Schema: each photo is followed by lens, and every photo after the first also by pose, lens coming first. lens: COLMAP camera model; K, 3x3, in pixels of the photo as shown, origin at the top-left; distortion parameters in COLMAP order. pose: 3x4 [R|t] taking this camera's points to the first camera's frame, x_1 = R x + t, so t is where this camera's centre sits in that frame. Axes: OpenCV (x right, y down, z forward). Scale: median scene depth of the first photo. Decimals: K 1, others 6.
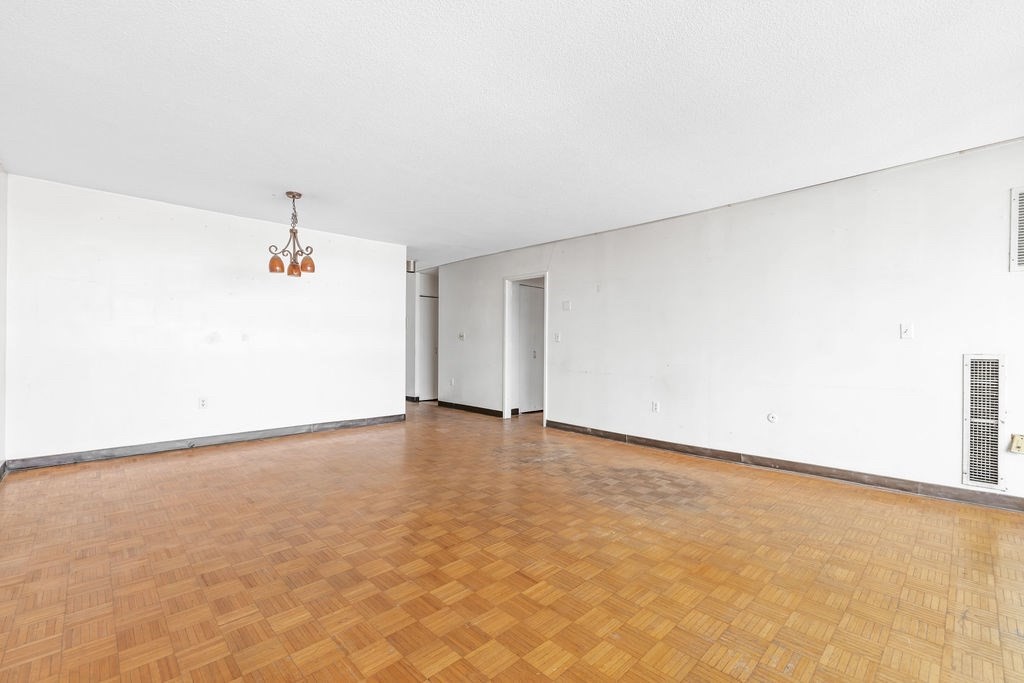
lens RADIAL K [[430.1, 0, 507.5], [0, 430.1, 343.1], [0, 0, 1]] dist [0.000002, -0.000033]
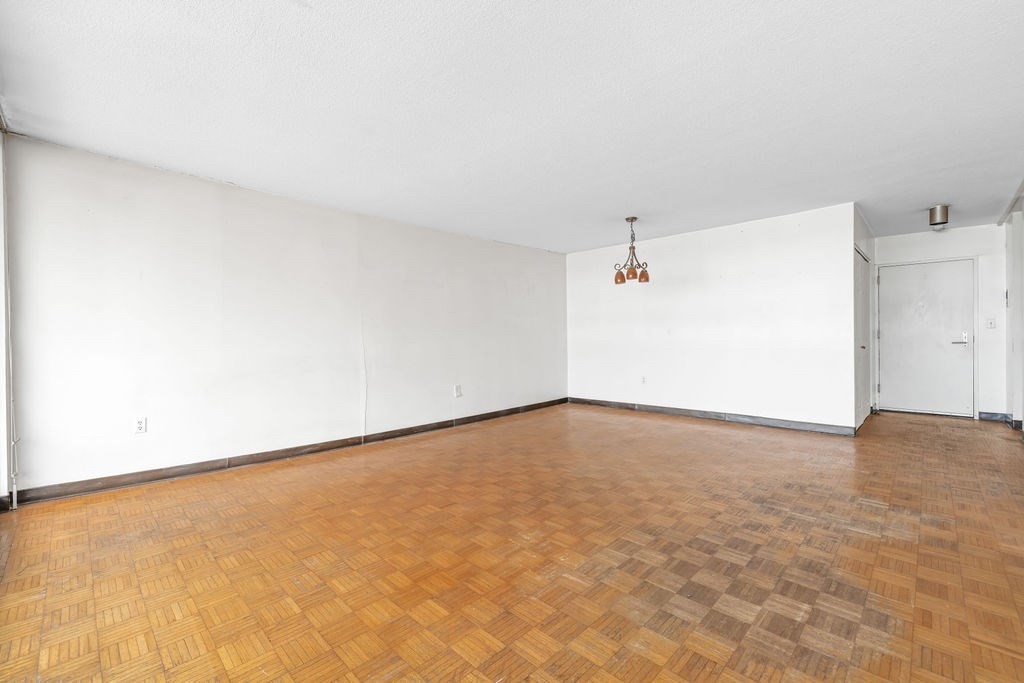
lens RADIAL K [[418.7, 0, 512.0], [0, 418.7, 341.5], [0, 0, 1]] dist [-0.001804, -0.000059]
pose [[0.060526, -0.001150, -0.998166, 0.895945], [0.015835, 0.999875, -0.000192, 0.011737], [0.998041, -0.015795, 0.060537, 0.721199]]
